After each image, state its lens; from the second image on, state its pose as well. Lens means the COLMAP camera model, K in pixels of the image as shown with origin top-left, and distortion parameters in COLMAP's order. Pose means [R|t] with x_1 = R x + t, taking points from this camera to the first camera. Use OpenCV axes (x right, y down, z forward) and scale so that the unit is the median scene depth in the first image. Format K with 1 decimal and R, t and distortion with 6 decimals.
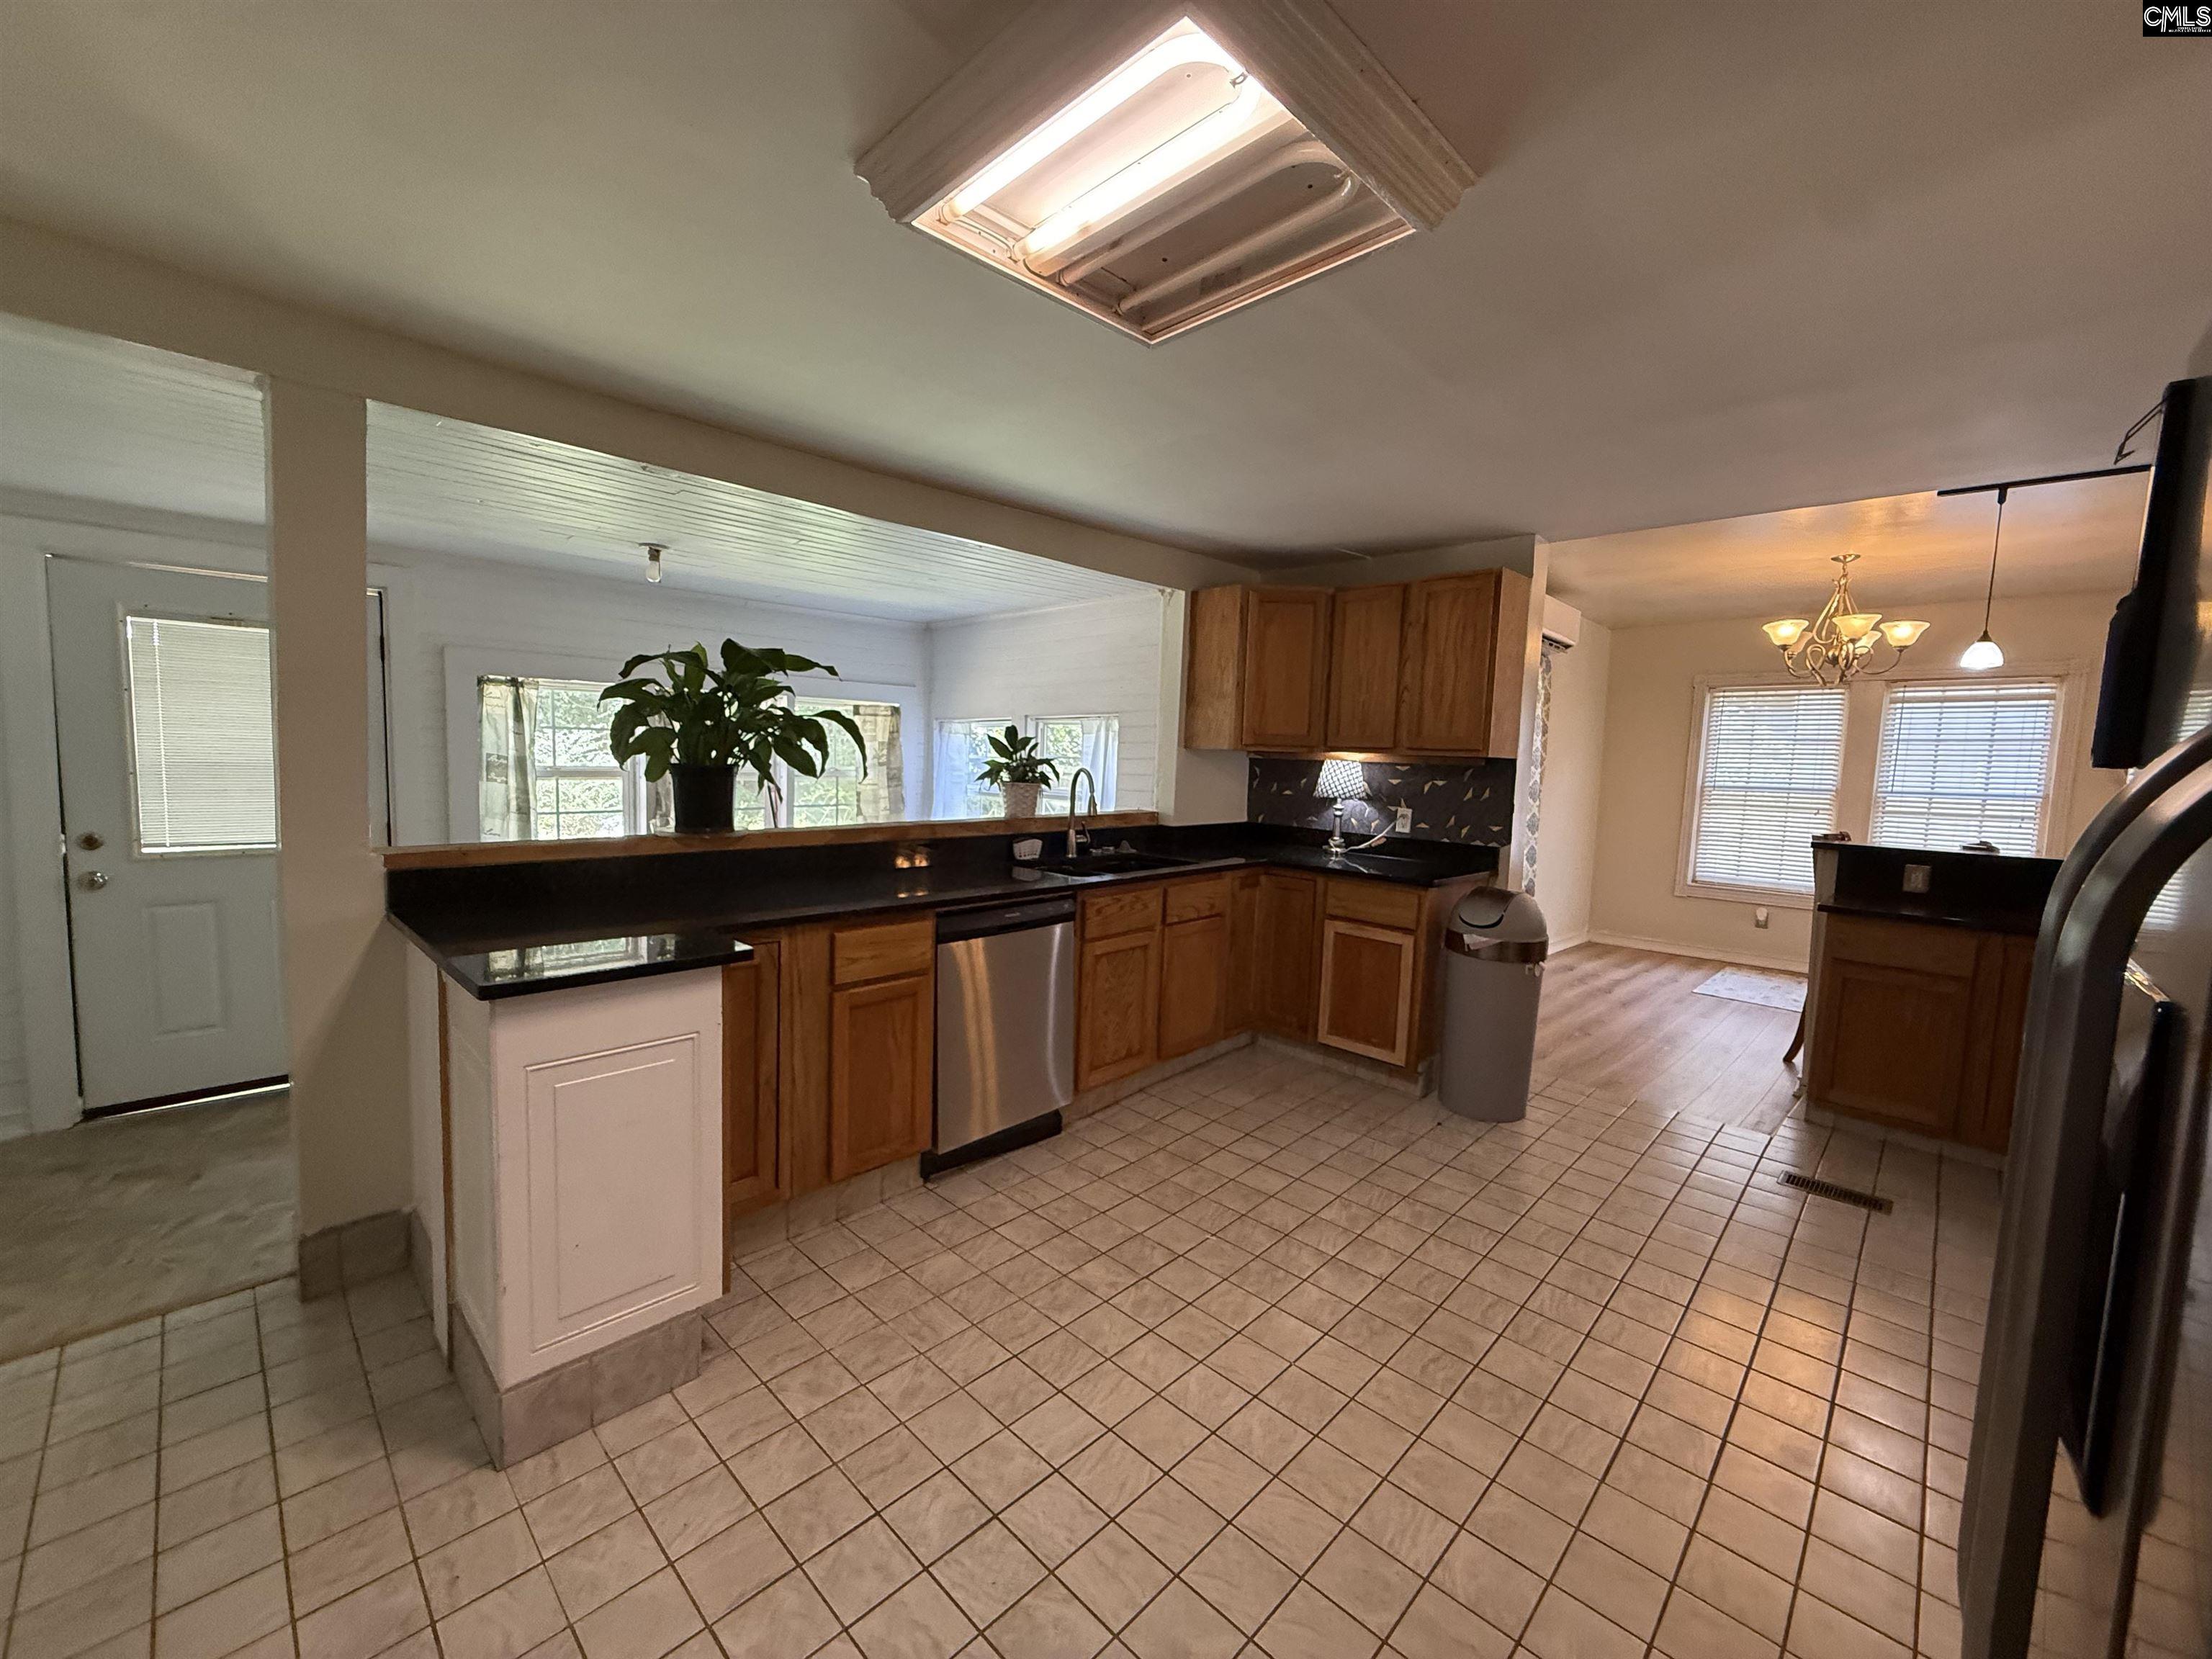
lens RADIAL K [[880.8, 0, 1102.3], [0, 880.8, 832.6], [0, 0, 1]] dist [-0.000898, 0.000026]
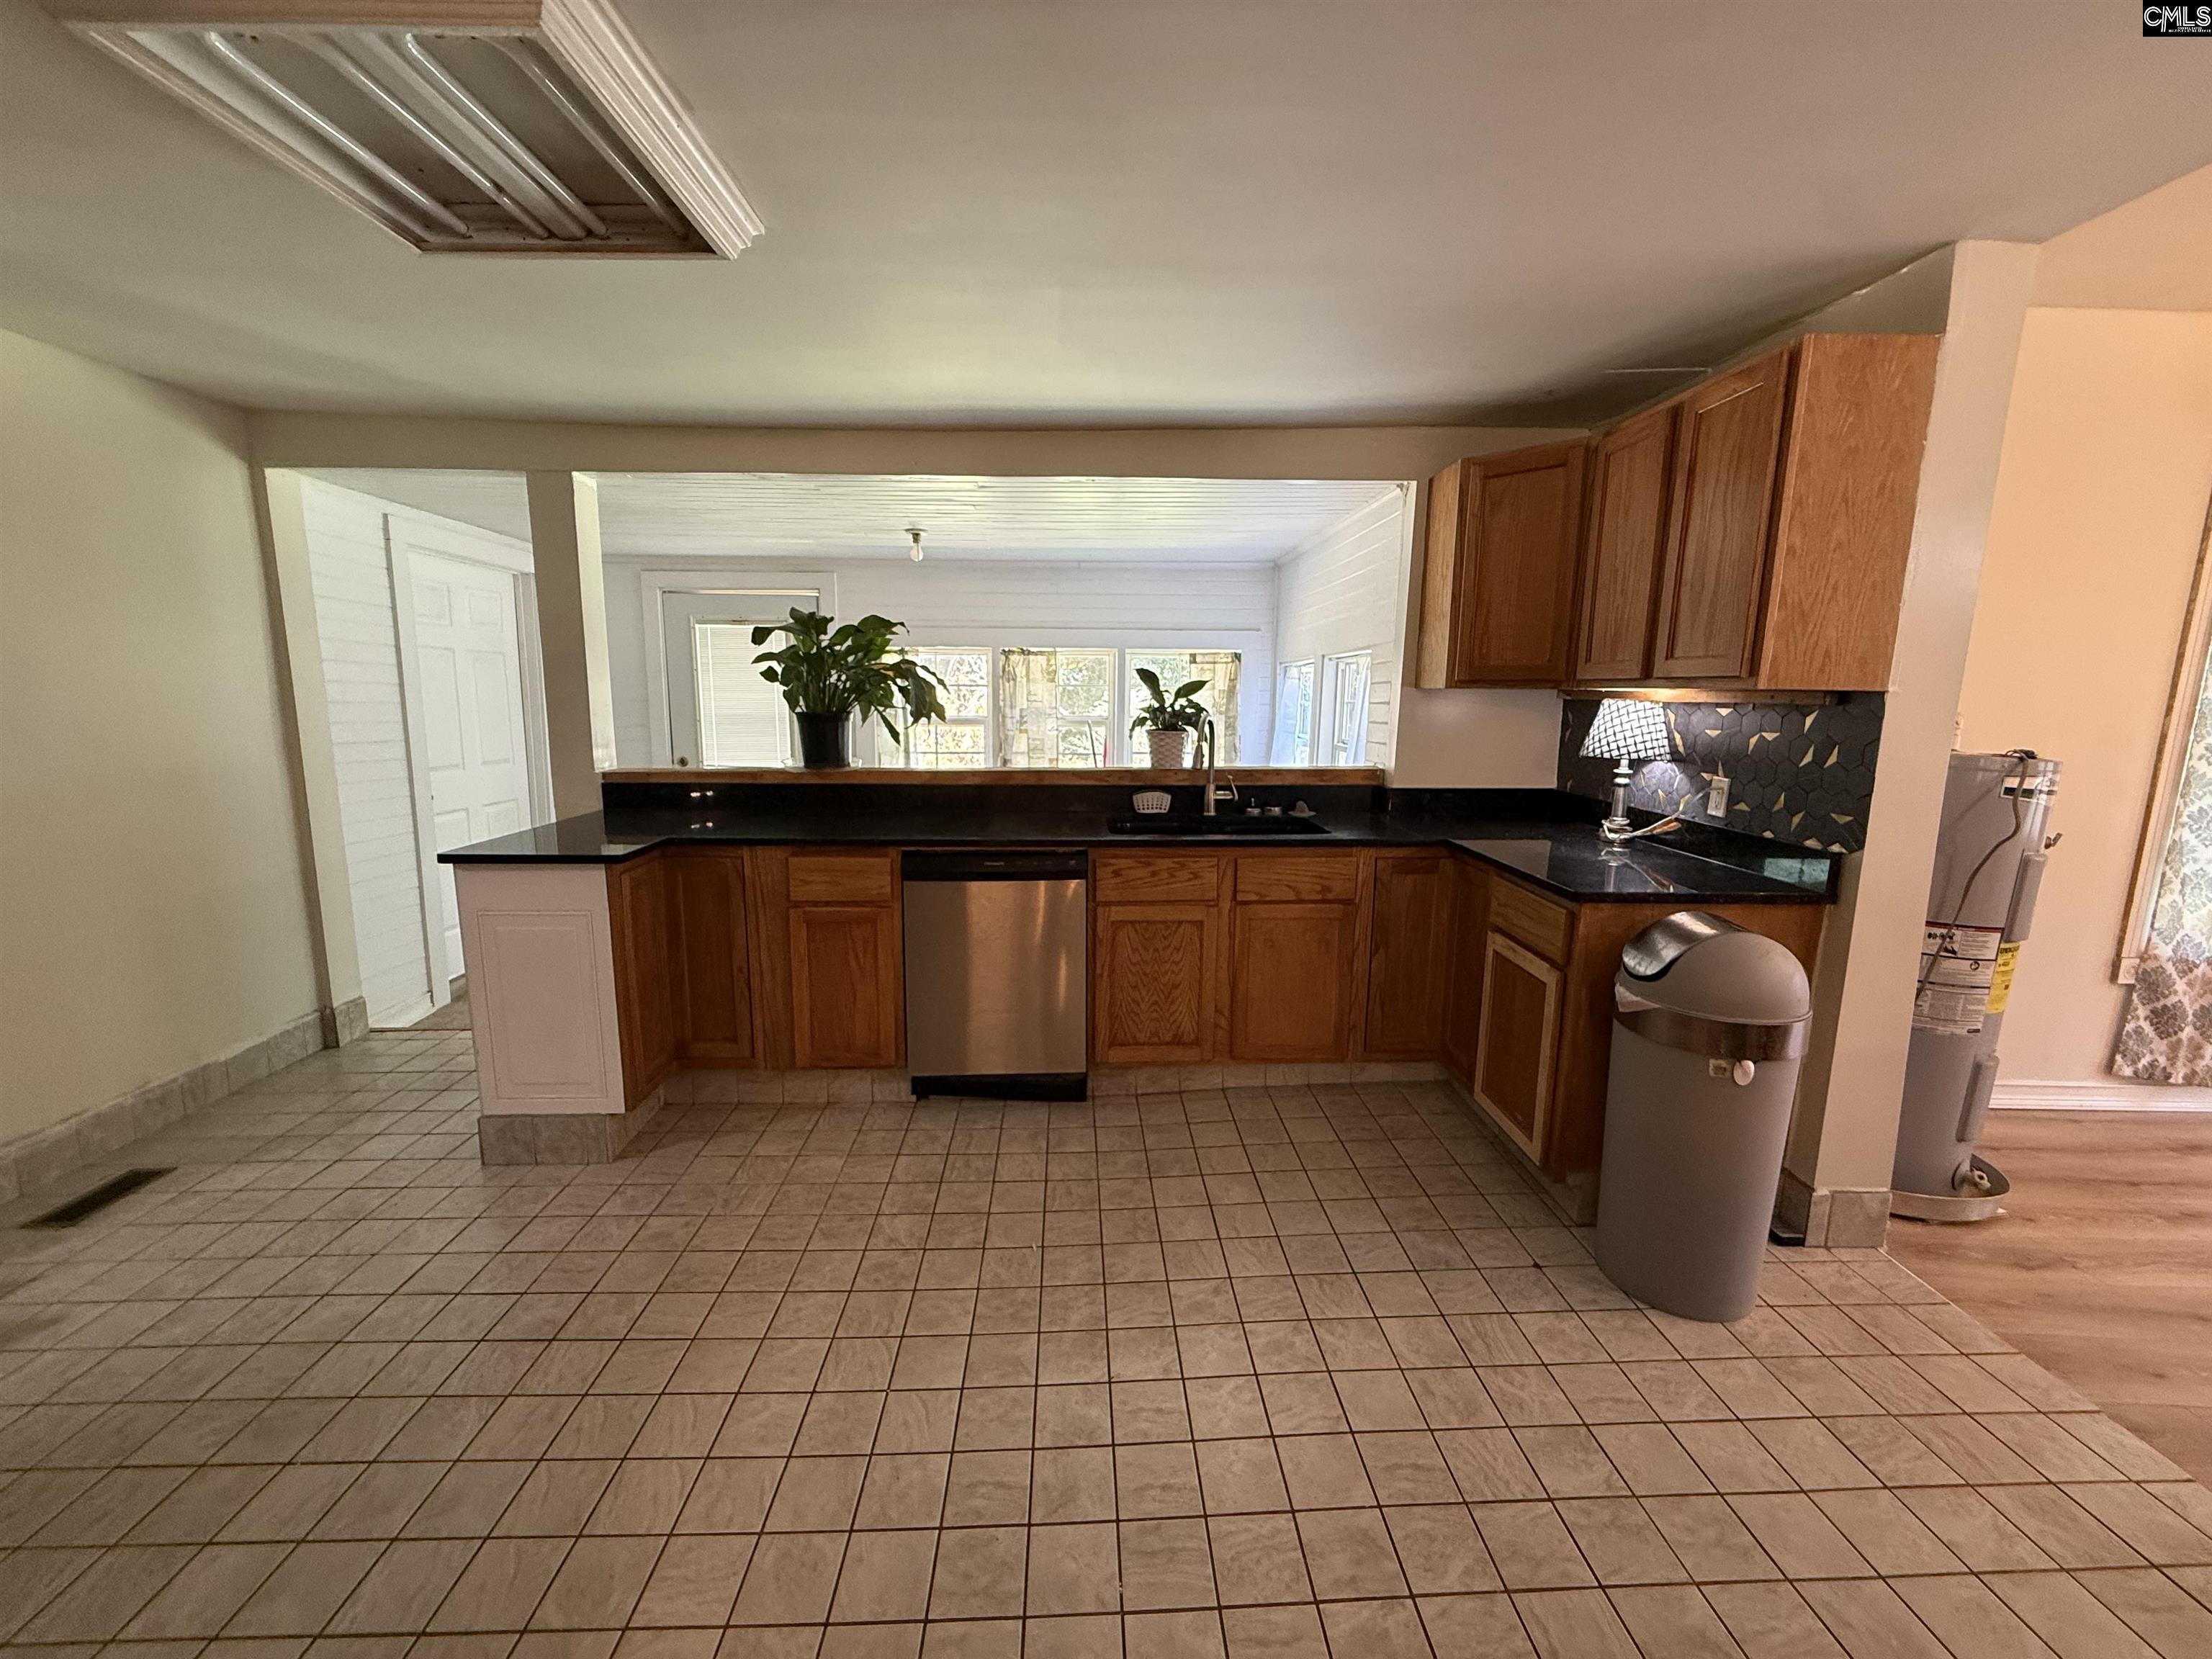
lens RADIAL K [[880.8, 0, 1102.3], [0, 880.8, 832.6], [0, 0, 1]] dist [-0.000898, 0.000026]
pose [[0.719810, 0.085590, -0.688874, 0.563653], [-0.048439, 0.996144, 0.073153, -0.015990], [0.692479, -0.019288, 0.721180, 0.318653]]
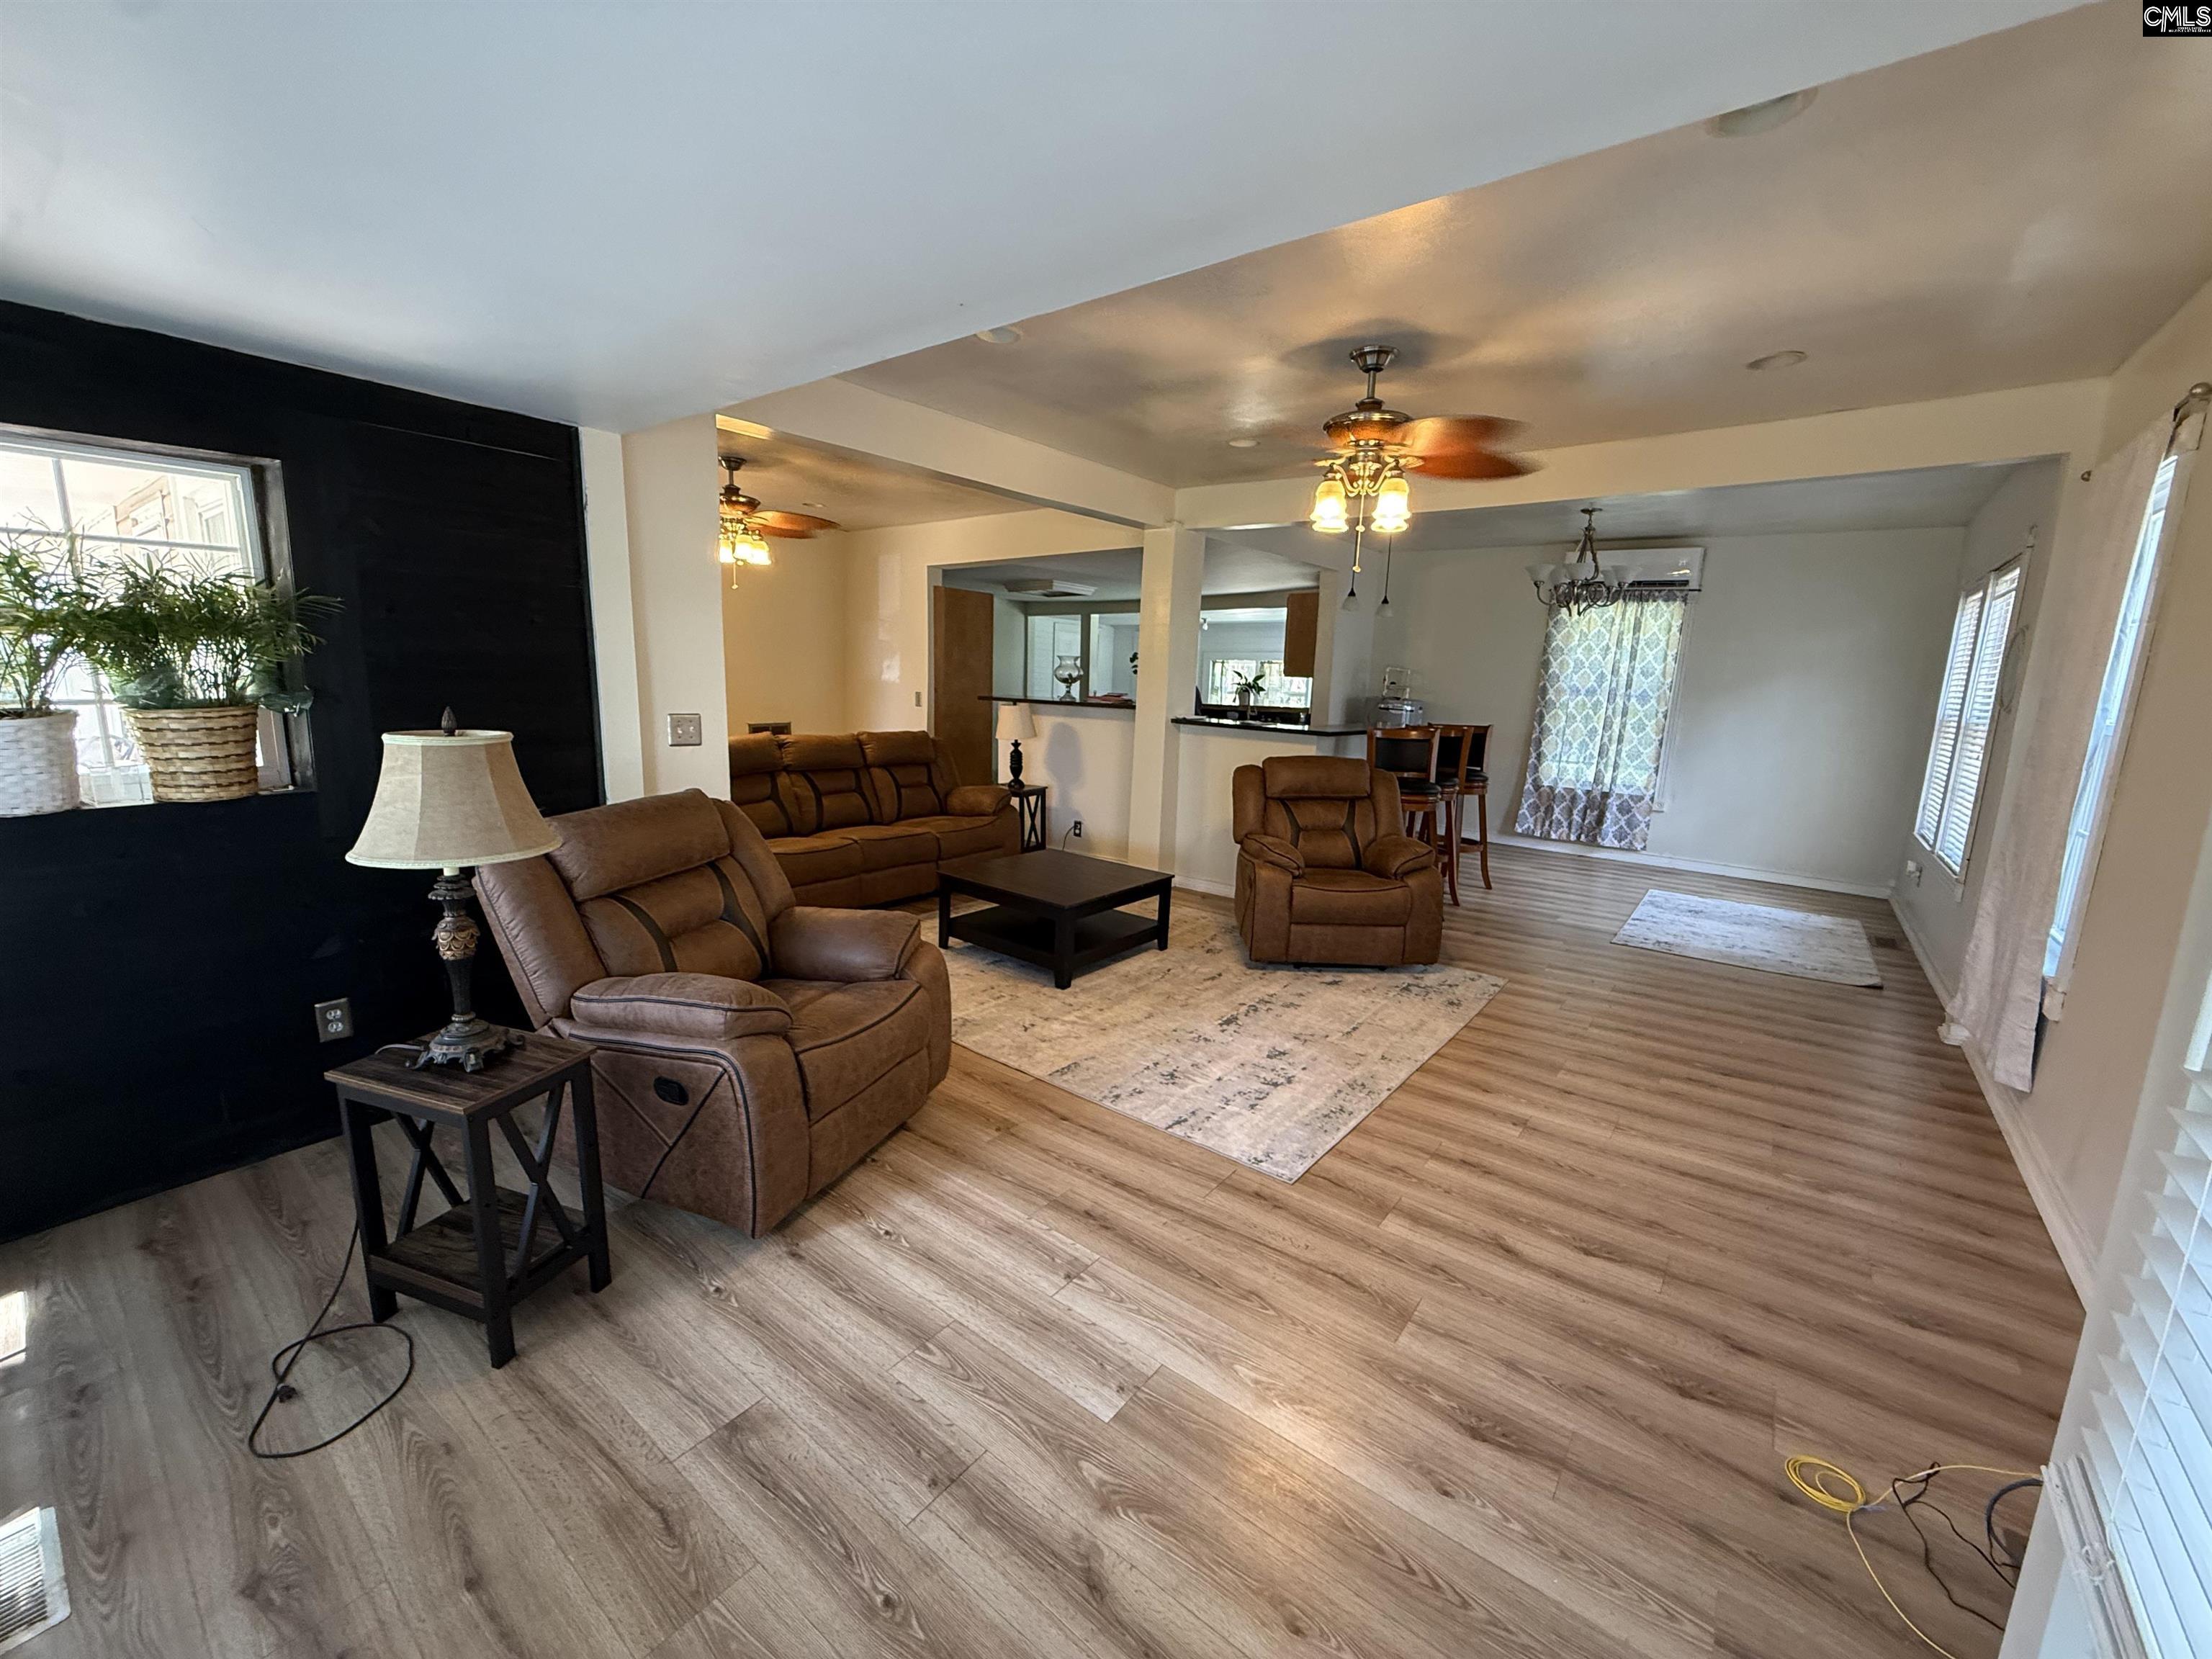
lens RADIAL K [[880.8, 0, 1102.3], [0, 880.8, 832.6], [0, 0, 1]] dist [-0.000898, 0.000026]
pose [[0.105763, 0.144237, -0.983875, 2.888911], [-0.111751, 0.984880, 0.132372, 0.064705], [0.988092, 0.095949, 0.120282, 0.335831]]
